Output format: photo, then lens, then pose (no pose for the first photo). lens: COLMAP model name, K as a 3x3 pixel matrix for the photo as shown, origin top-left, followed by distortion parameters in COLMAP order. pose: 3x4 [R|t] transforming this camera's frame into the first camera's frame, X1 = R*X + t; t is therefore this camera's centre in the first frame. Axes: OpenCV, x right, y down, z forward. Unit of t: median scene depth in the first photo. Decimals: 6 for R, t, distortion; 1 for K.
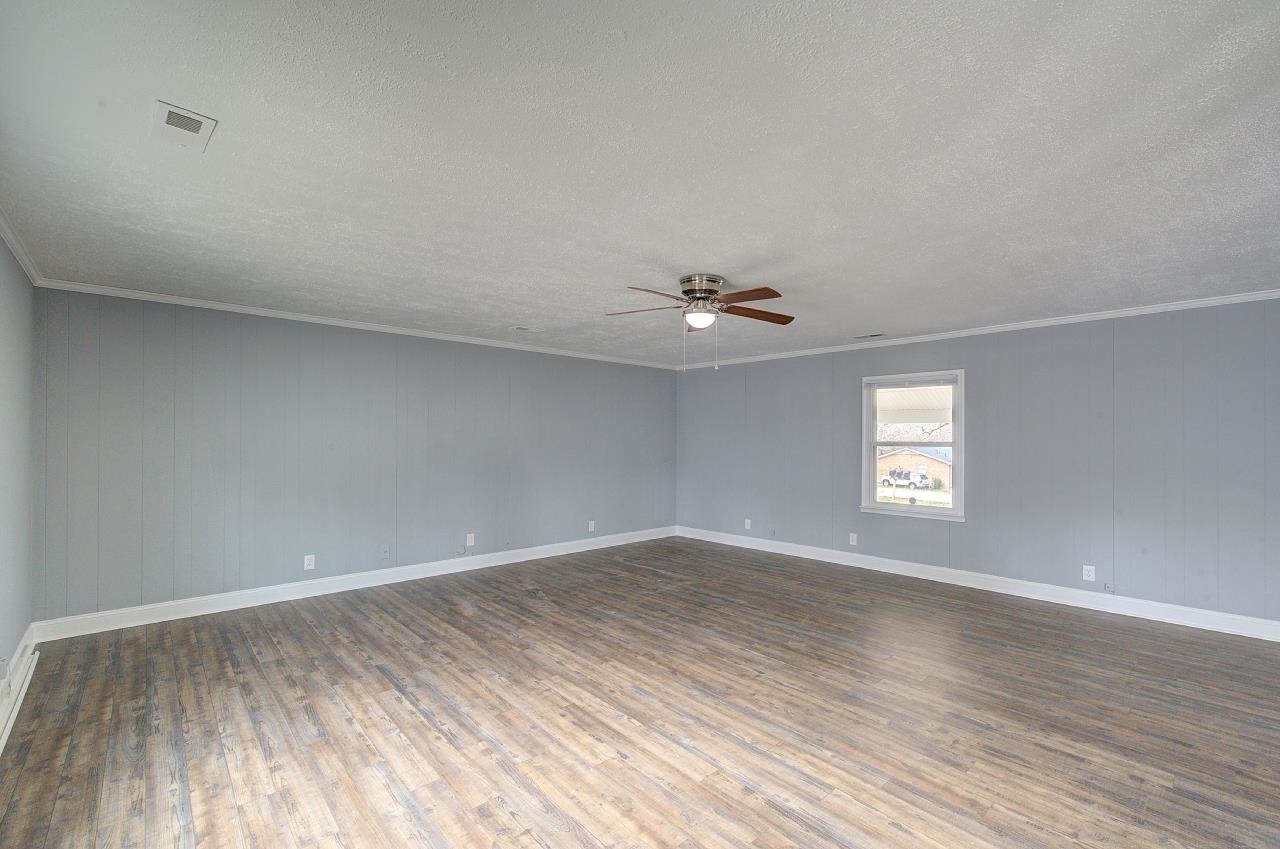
lens RADIAL K [[547.2, 0, 648.7], [0, 547.2, 428.0], [0, 0, 1]] dist [-0.004337, 0.002070]
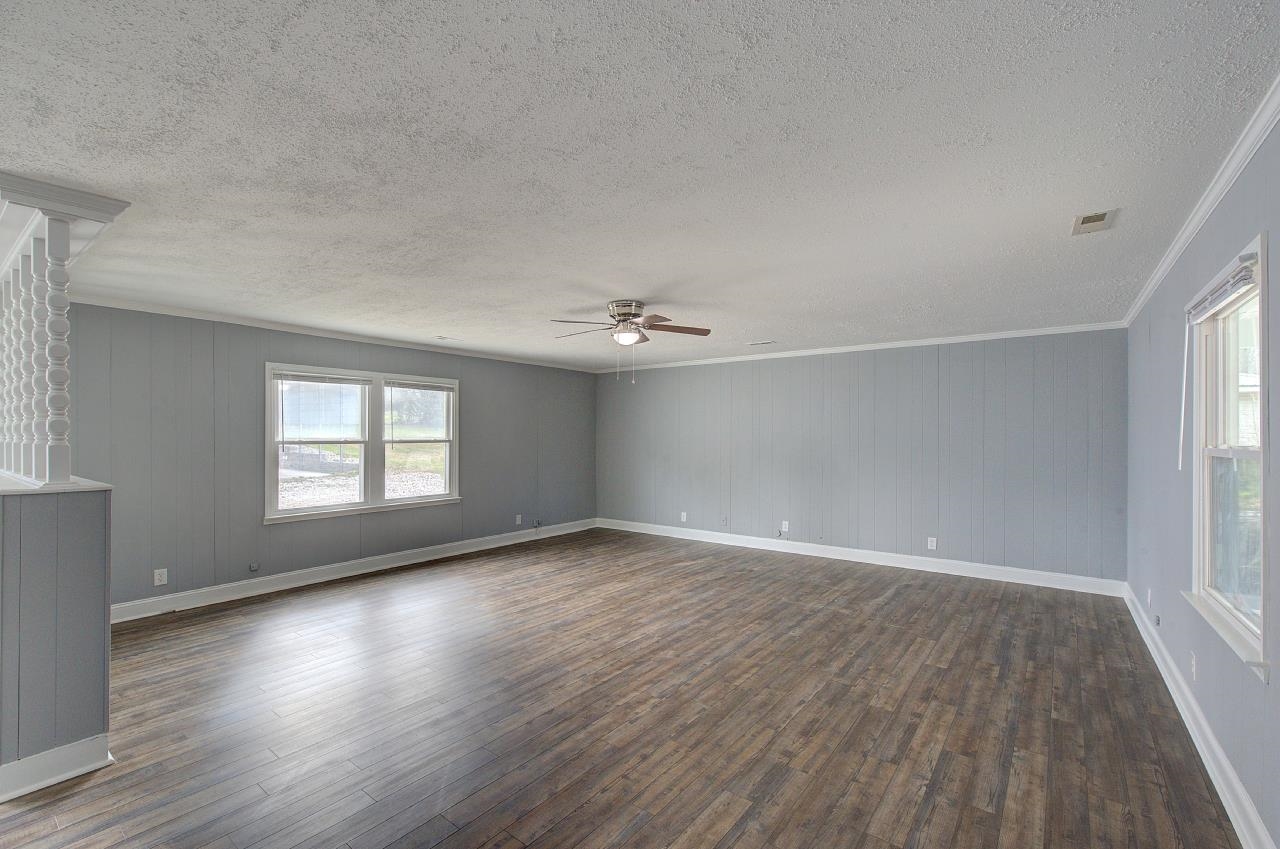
lens RADIAL K [[547.2, 0, 640.1], [0, 547.2, 429.2], [0, 0, 1]] dist [-0.004337, 0.002070]
pose [[0.166000, -0.018117, -0.985959, 1.311623], [0.019295, 0.999699, -0.015121, 0.018936], [0.985937, -0.016514, 0.166299, 0.865777]]
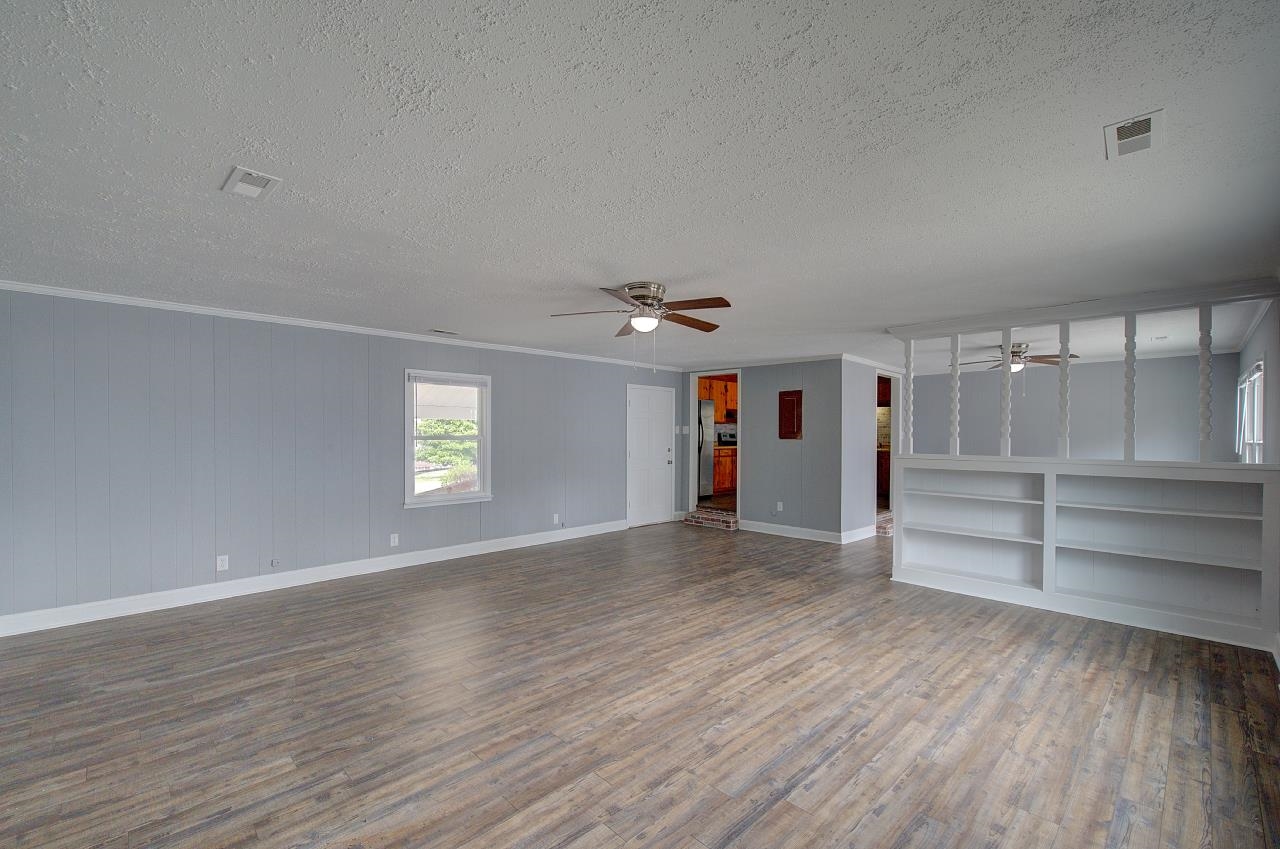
lens RADIAL K [[547.2, 0, 644.1], [0, 547.2, 429.6], [0, 0, 1]] dist [-0.004337, 0.002070]
pose [[-0.033169, 0.002776, 0.999446, -1.023256], [-0.022277, 0.999746, -0.003516, 0.014041], [-0.999201, -0.022381, -0.033099, 1.076392]]
